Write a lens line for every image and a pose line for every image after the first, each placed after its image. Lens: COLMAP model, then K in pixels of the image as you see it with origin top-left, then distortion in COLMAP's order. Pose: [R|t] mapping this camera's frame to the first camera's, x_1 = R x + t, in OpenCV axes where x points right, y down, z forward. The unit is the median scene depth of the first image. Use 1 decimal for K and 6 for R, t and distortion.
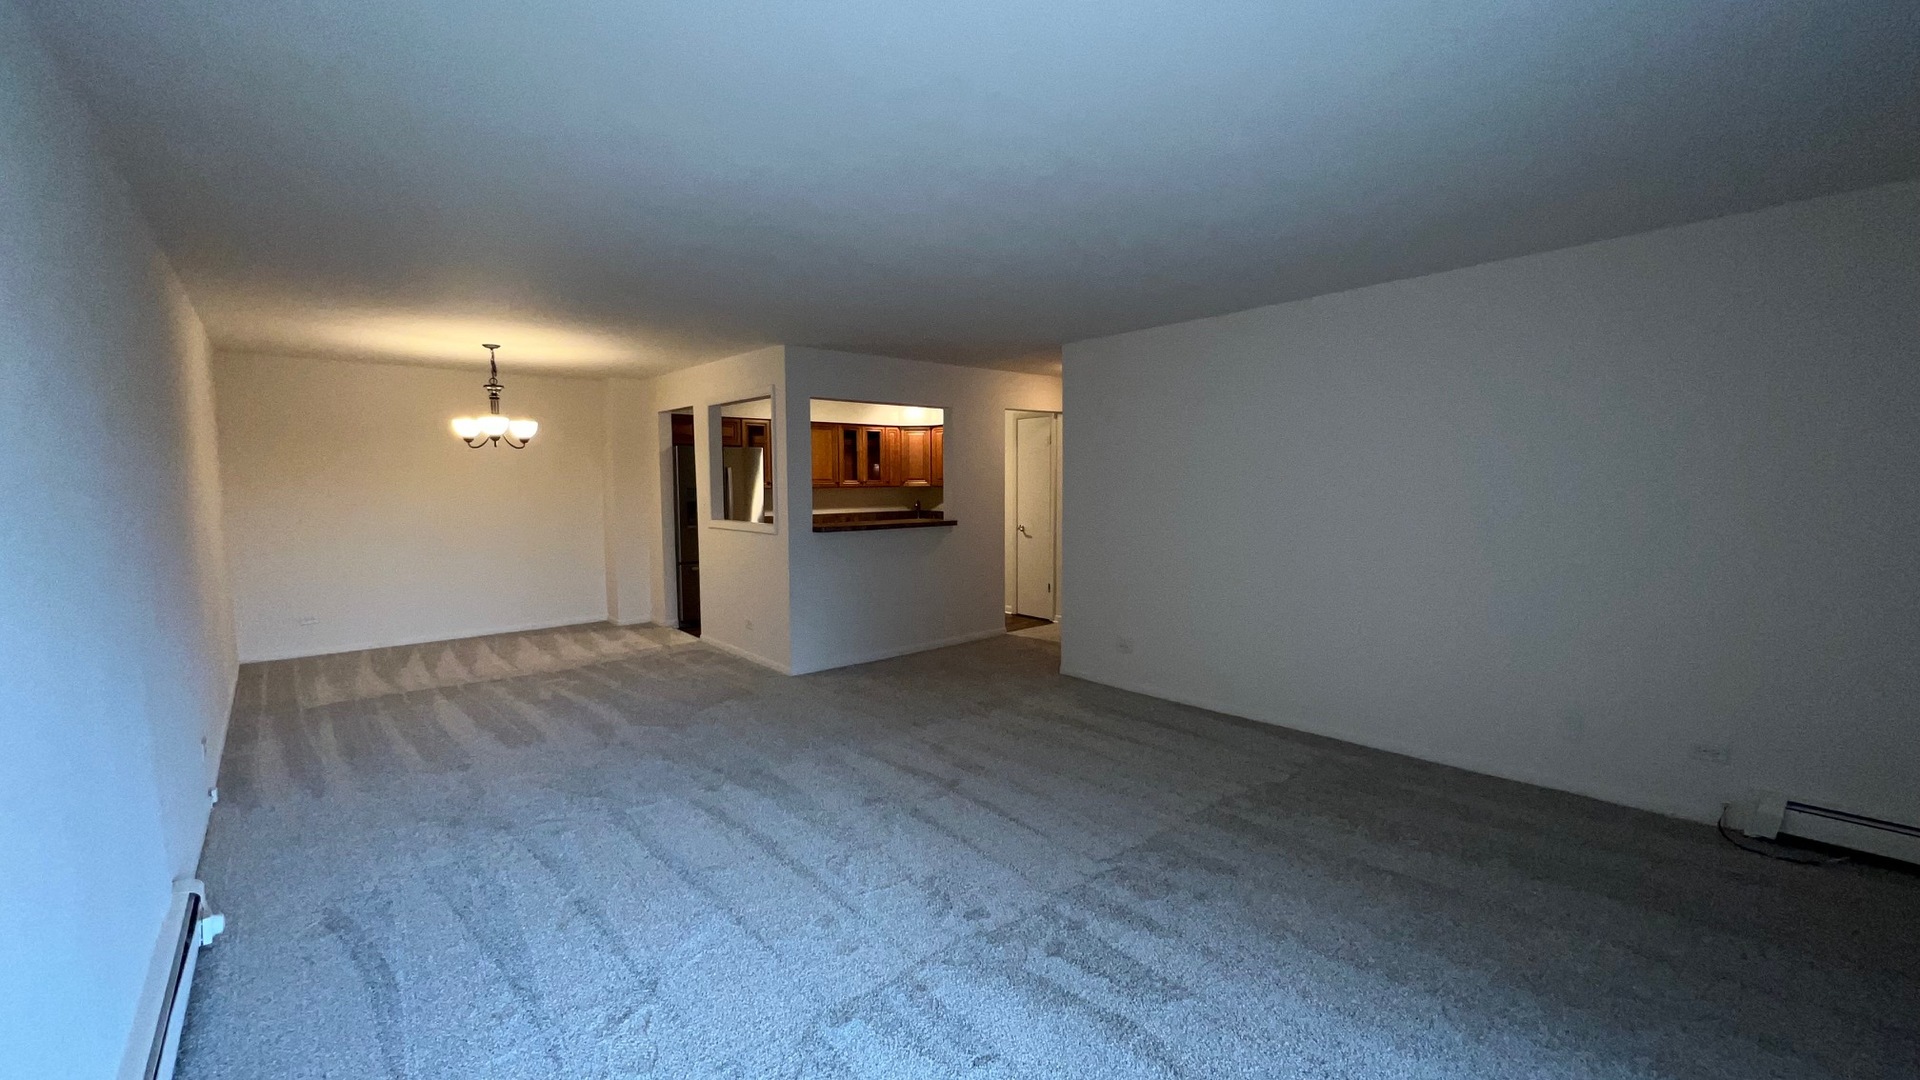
lens RADIAL K [[766.1, 0, 956.4], [0, 766.1, 535.4], [0, 0, 1]] dist [0.000702, 0.000002]
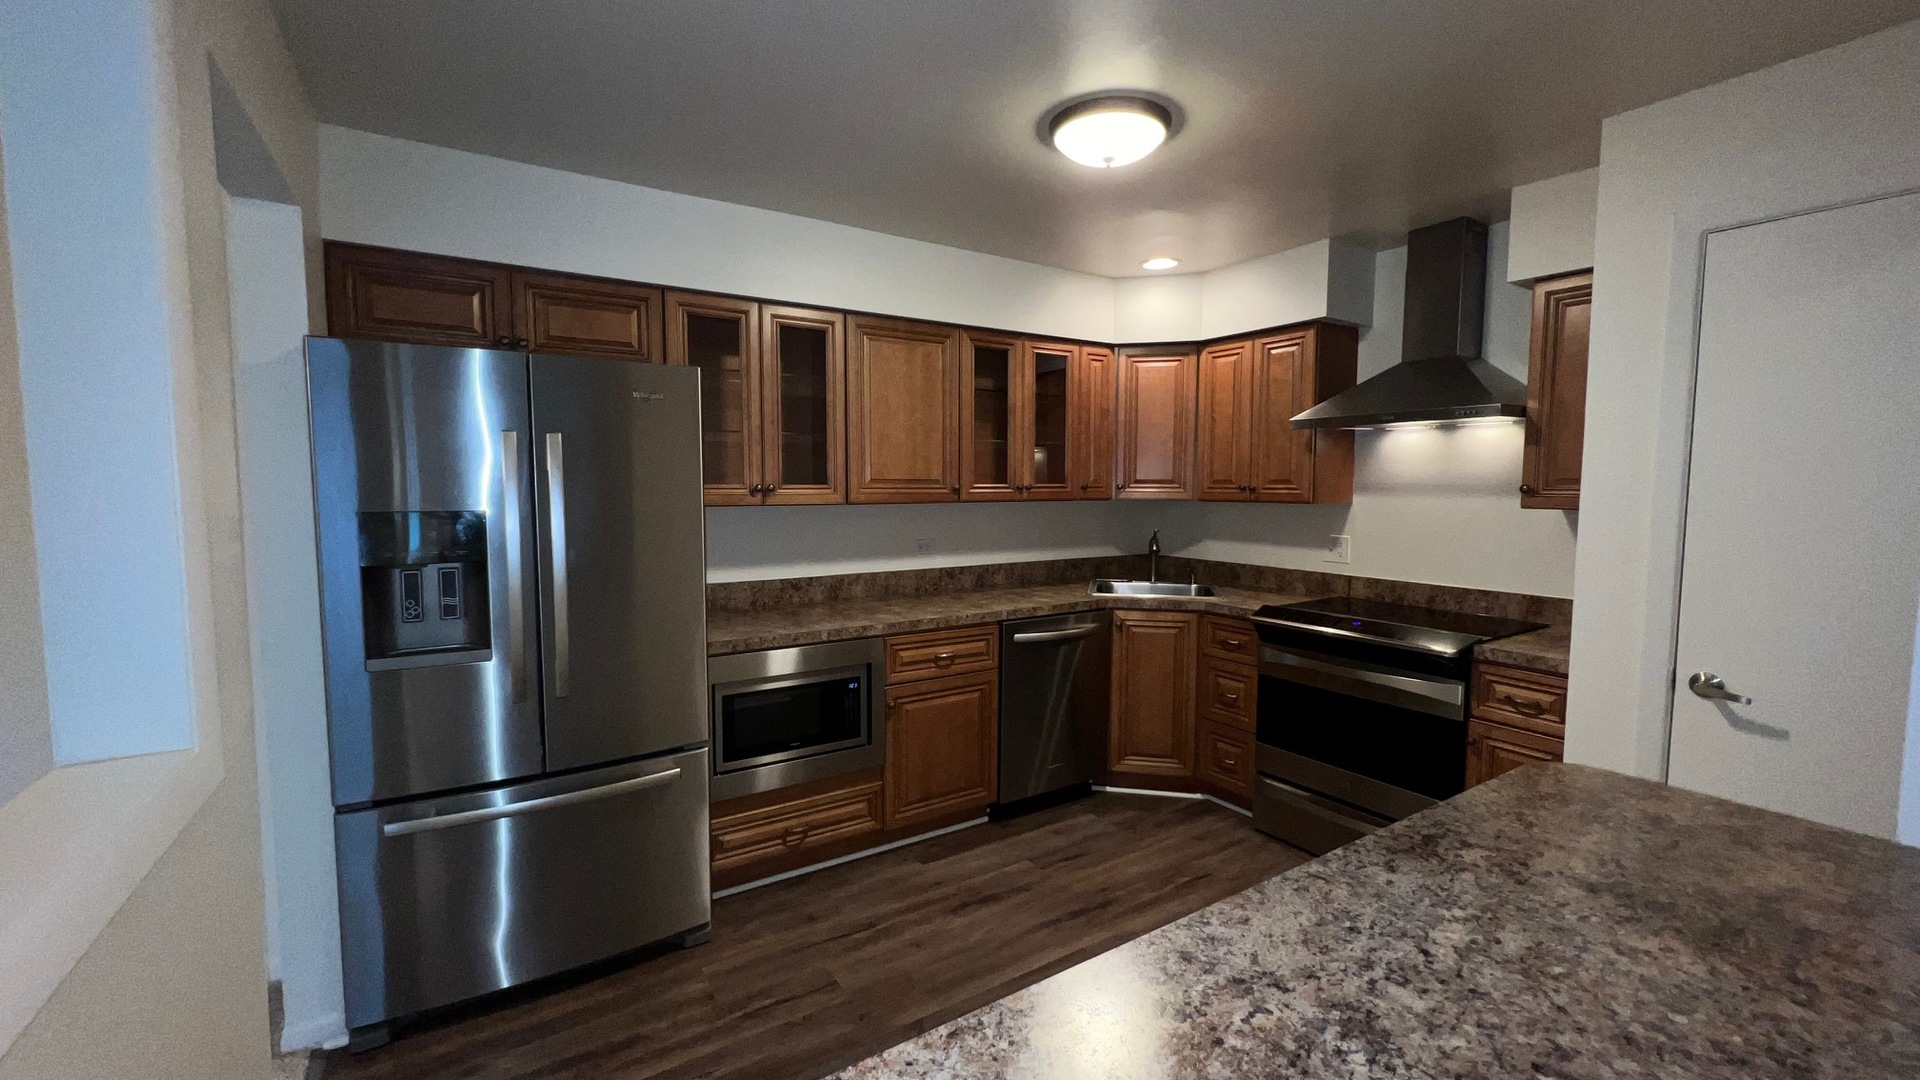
lens RADIAL K [[766.1, 0, 958.5], [0, 766.1, 539.6], [0, 0, 1]] dist [0.000702, 0.000002]
pose [[0.989597, 0.017584, -0.142785, -0.142360], [-0.016872, 0.999838, 0.006200, -0.066565], [0.142871, -0.003726, 0.989734, 0.893392]]
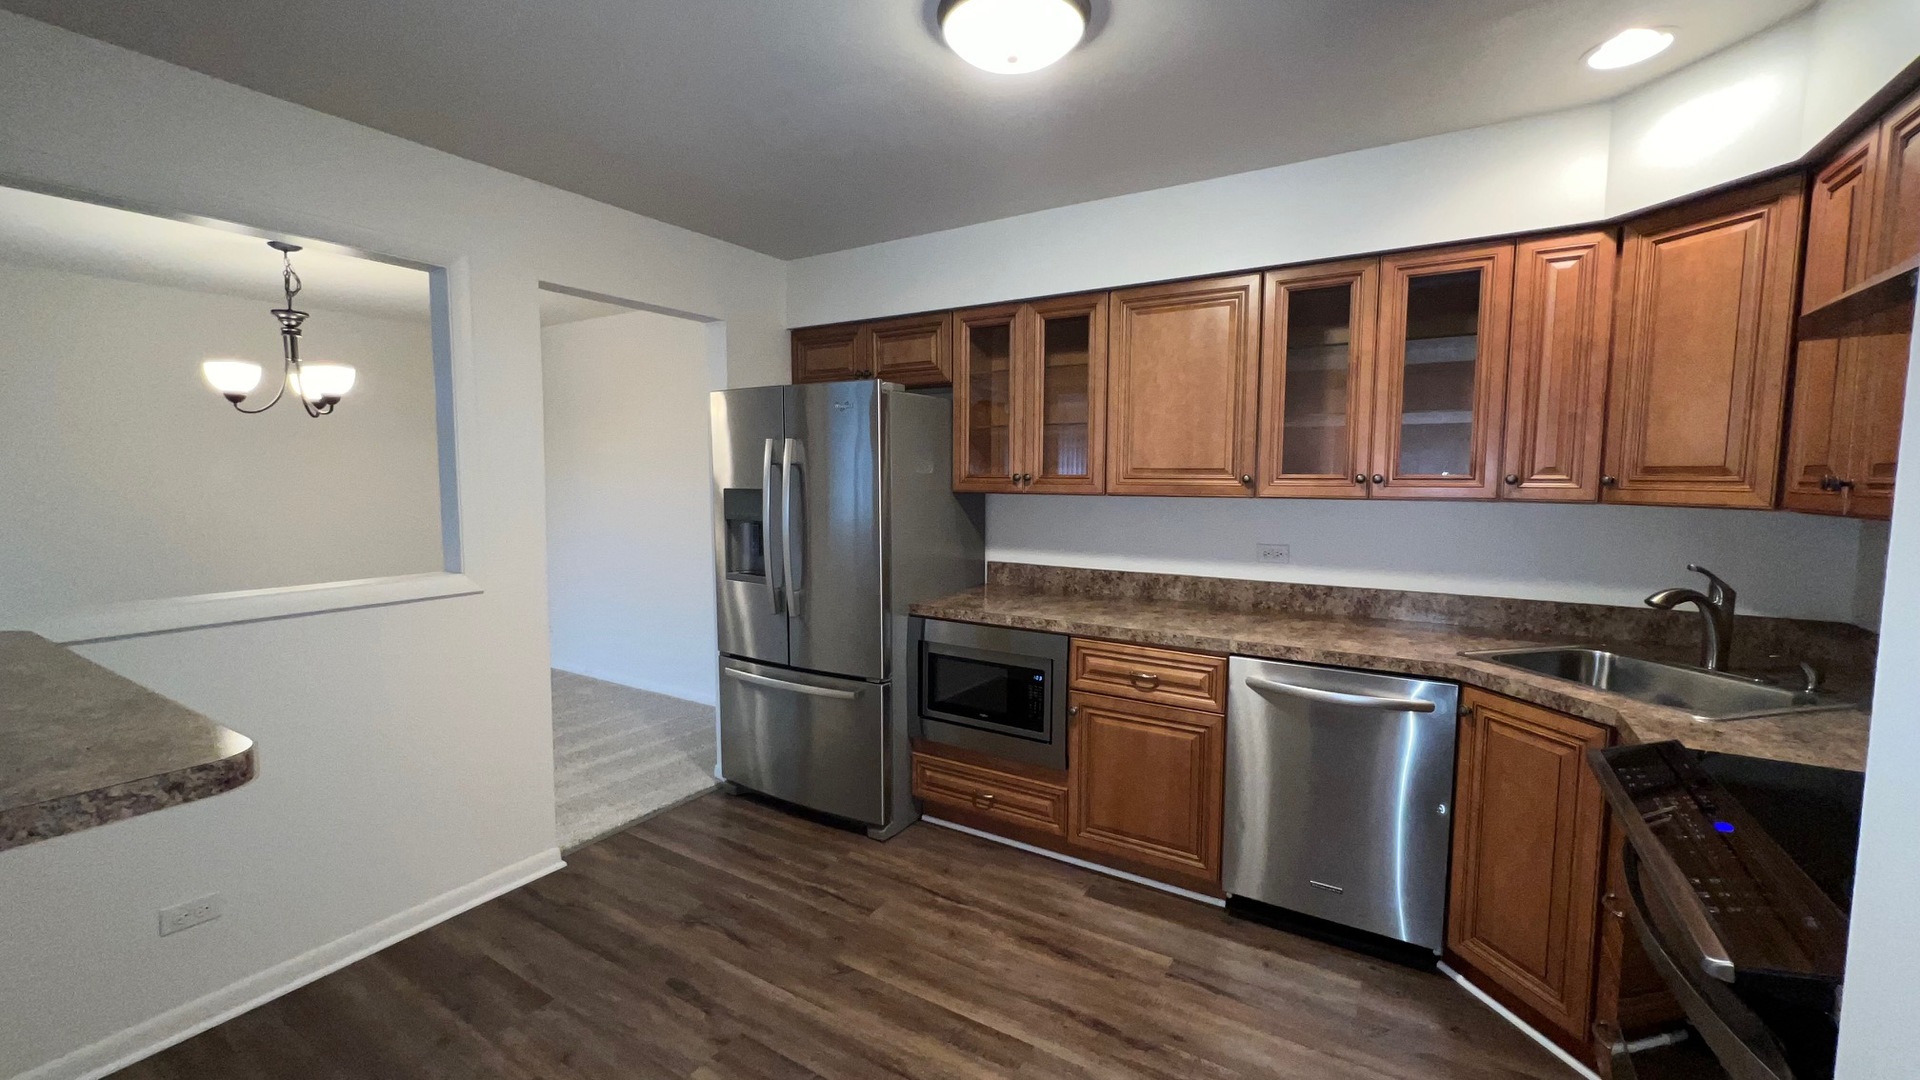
lens RADIAL K [[766.1, 0, 959.2], [0, 766.1, 540.8], [0, 0, 1]] dist [0.000702, 0.000002]
pose [[0.302279, 0.090018, -0.948959, 0.120252], [-0.072097, 0.994838, 0.071404, -0.083538], [0.950489, 0.046833, 0.307209, 1.133744]]
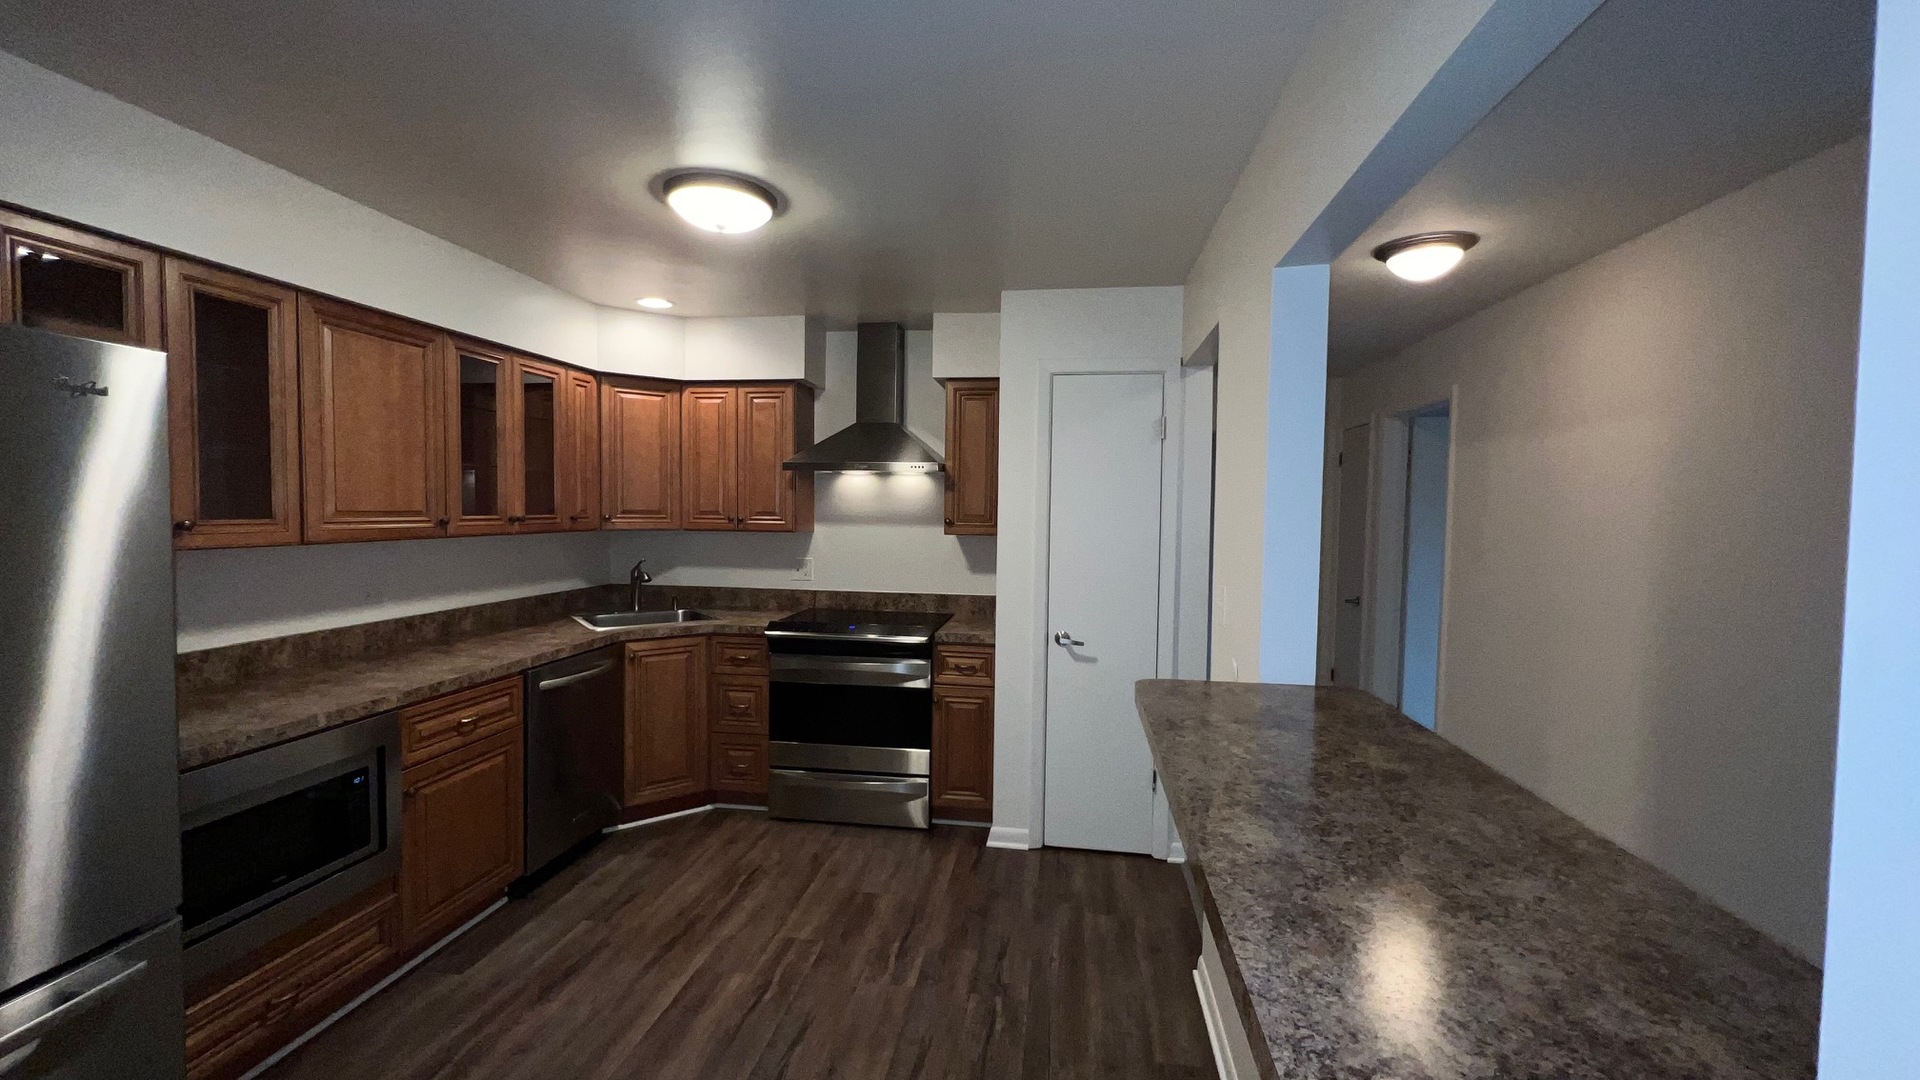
lens RADIAL K [[766.1, 0, 951.9], [0, 766.1, 540.5], [0, 0, 1]] dist [0.000702, 0.000002]
pose [[0.764134, -0.012531, 0.644936, -0.276831], [0.027516, 0.999534, -0.013180, -0.073214], [-0.644471, 0.027817, 0.764123, 0.887200]]
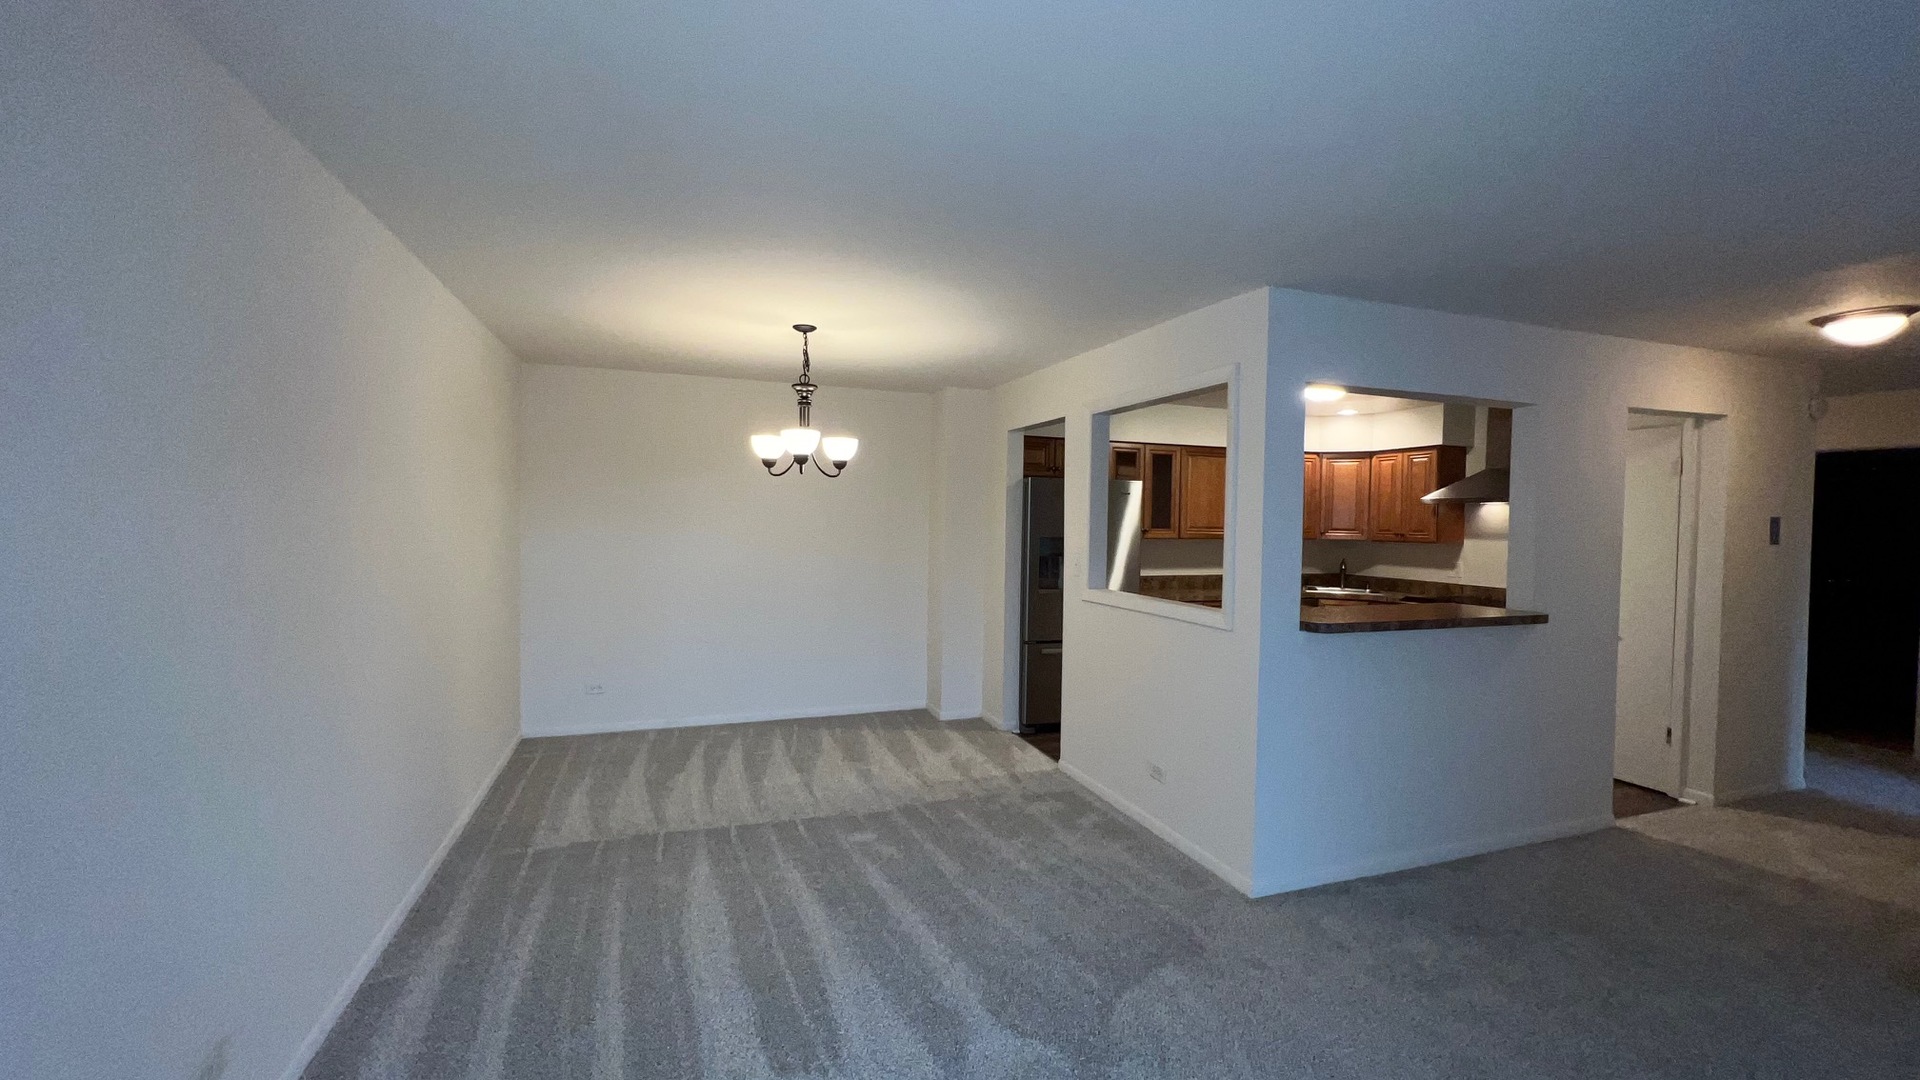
lens RADIAL K [[766.1, 0, 957.3], [0, 766.1, 538.1], [0, 0, 1]] dist [0.000702, 0.000002]
pose [[0.933670, 0.029197, -0.356943, -0.194686], [-0.047502, 0.997961, -0.042621, -0.030269], [0.354971, 0.056749, 0.933153, 0.356236]]
